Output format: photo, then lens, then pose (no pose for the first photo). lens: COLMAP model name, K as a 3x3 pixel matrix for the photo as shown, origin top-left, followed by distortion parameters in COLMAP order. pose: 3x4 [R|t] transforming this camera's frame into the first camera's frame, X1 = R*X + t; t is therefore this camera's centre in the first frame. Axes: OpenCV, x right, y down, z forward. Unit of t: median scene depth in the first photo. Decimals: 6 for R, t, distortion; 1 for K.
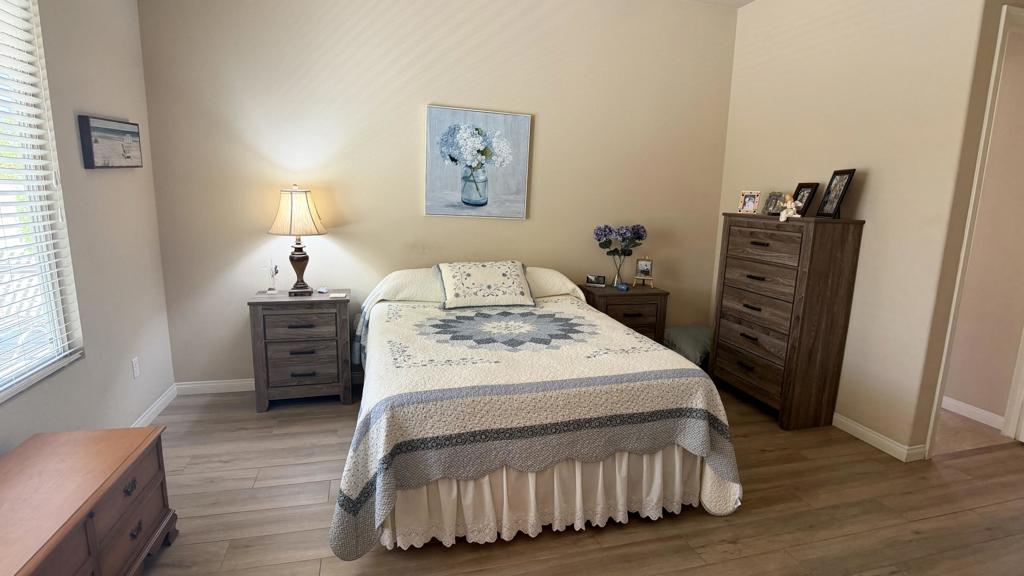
lens RADIAL K [[513.9, 0, 515.8], [0, 513.9, 287.3], [0, 0, 1]] dist [0.004324, -0.030011]
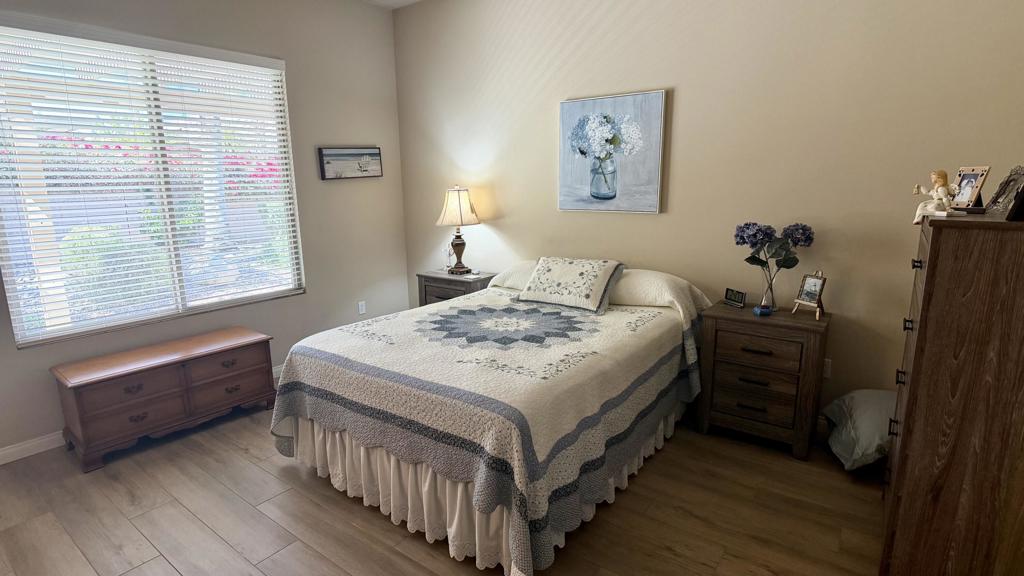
lens RADIAL K [[510.1, 0, 525.1], [0, 510.1, 288.9], [0, 0, 1]] dist [0.004604, -0.029209]
pose [[0.625225, 0.122595, -0.770756, 0.604133], [-0.109036, 0.991621, 0.069277, -0.048471], [0.772791, 0.040726, 0.633353, 0.325455]]
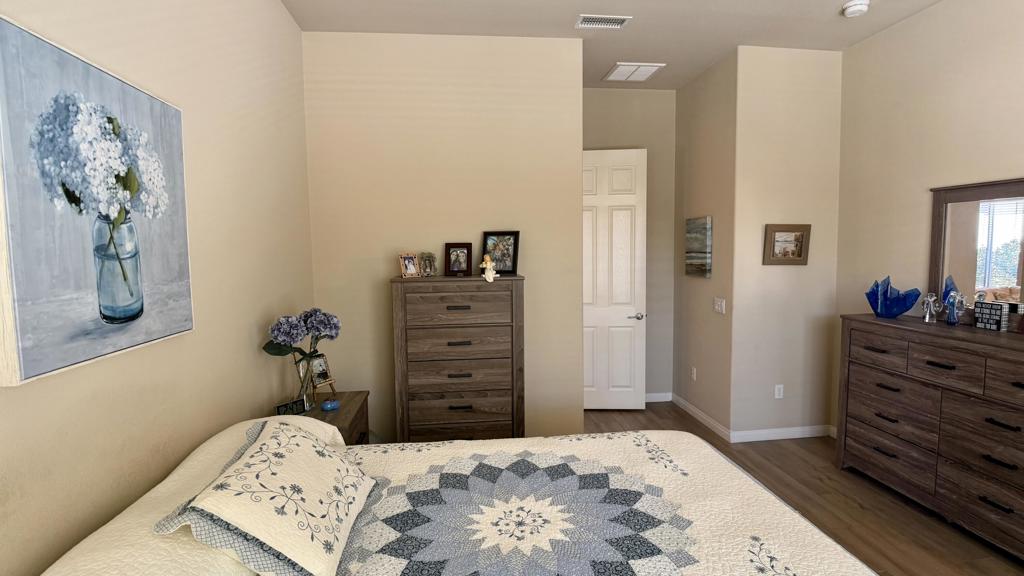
lens RADIAL K [[513.9, 0, 515.8], [0, 513.9, 287.3], [0, 0, 1]] dist [0.004324, -0.030011]
pose [[0.157629, -0.106256, 0.981765, -0.417419], [0.195261, 0.977918, 0.074489, -0.164456], [-0.968001, 0.179959, 0.174895, 0.696896]]
